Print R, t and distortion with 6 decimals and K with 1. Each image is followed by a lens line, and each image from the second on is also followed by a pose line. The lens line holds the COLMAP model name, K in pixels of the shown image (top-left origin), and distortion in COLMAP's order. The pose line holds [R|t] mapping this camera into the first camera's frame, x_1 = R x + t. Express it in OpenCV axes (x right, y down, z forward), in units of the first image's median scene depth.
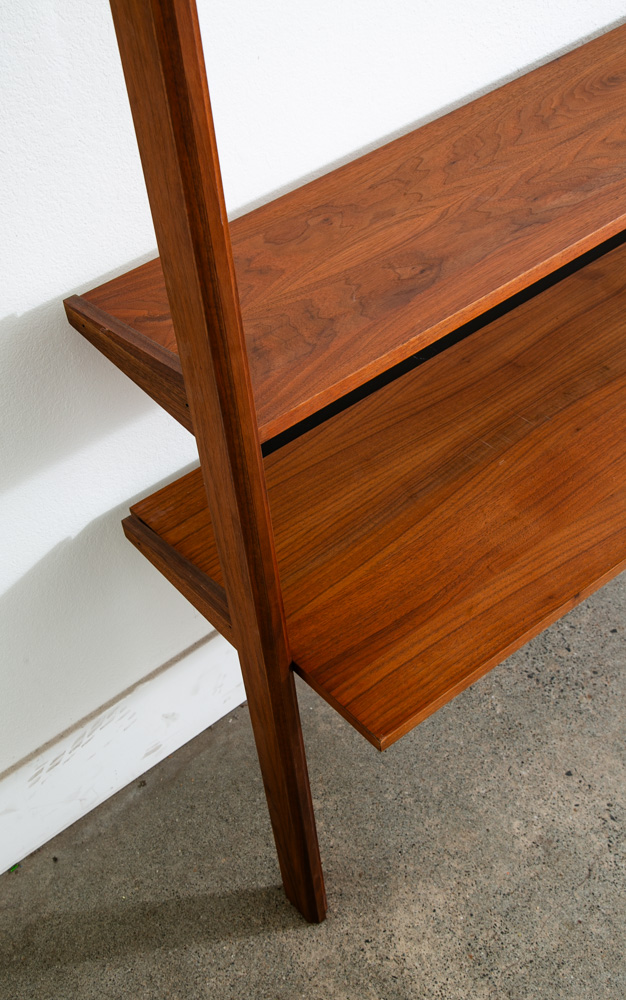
lens RADIAL K [[1145.9, 0, 283.3], [0, 1145.9, 533.9], [0, 0, 1]] dist [0.053784, 0.000000]
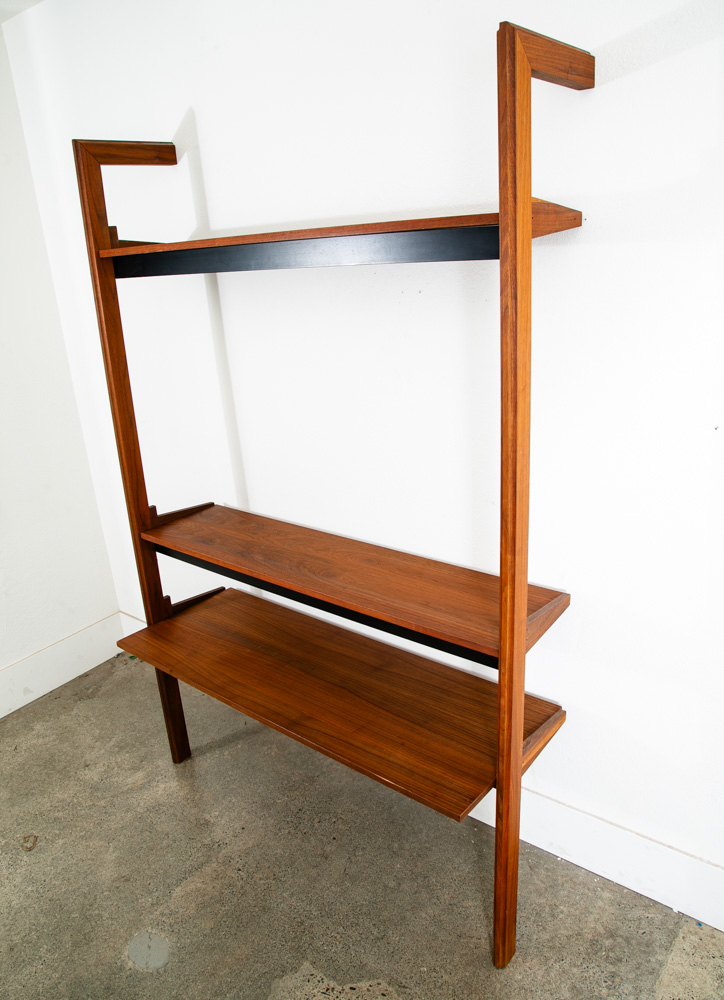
lens RADIAL K [[738.5, 0, 362.2], [0, 738.5, 499.4], [0, 0, 1]] dist [-0.111482, 0.064688]
pose [[0.211927, 0.394757, -0.894010, 1.490686], [-0.662454, 0.730579, 0.165557, -0.706246], [0.718500, 0.557154, 0.416338, 0.356662]]
